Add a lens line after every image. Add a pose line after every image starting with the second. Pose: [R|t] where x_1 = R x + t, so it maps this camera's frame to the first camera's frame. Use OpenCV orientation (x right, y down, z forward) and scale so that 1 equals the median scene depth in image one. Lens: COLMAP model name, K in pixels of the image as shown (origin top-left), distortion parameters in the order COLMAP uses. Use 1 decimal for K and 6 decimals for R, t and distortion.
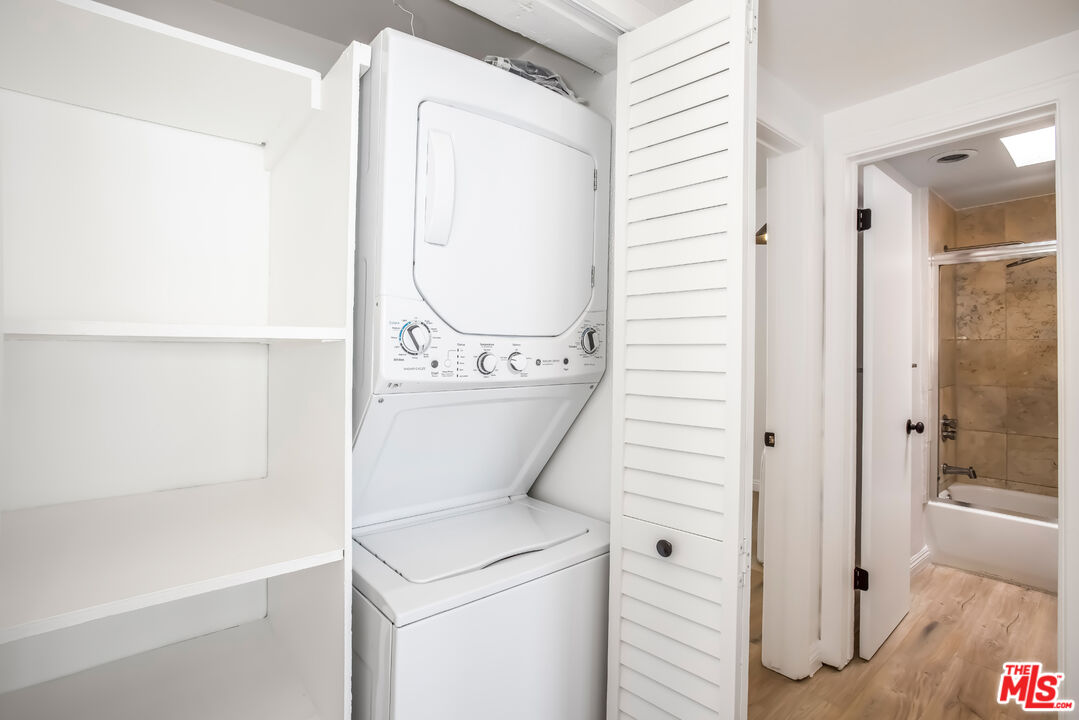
lens RADIAL K [[528.3, 0, 542.6], [0, 528.3, 341.9], [0, 0, 1]] dist [-0.001204, -0.000041]
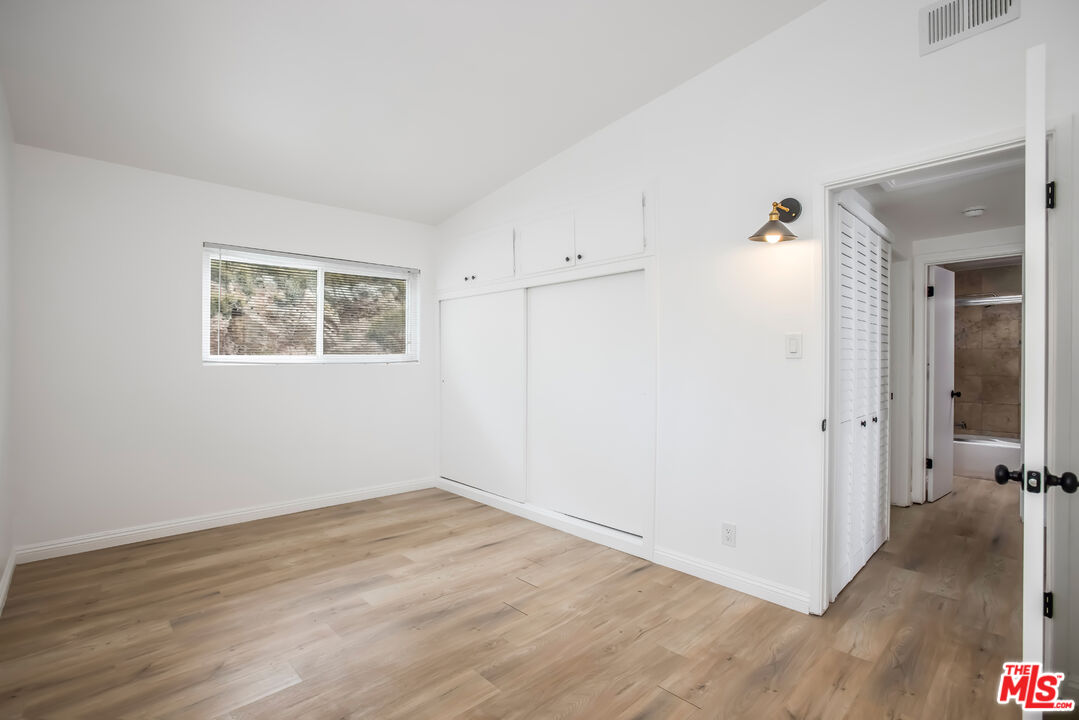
lens RADIAL K [[513.7, 0, 539.5], [0, 513.7, 360.0], [0, 0, 1]] dist [-0.055403, 0.030513]
pose [[0.998797, -0.006384, 0.048626, -0.647464], [0.005506, 0.999820, 0.018153, -0.004898], [-0.048733, -0.017864, 0.998652, -0.567147]]
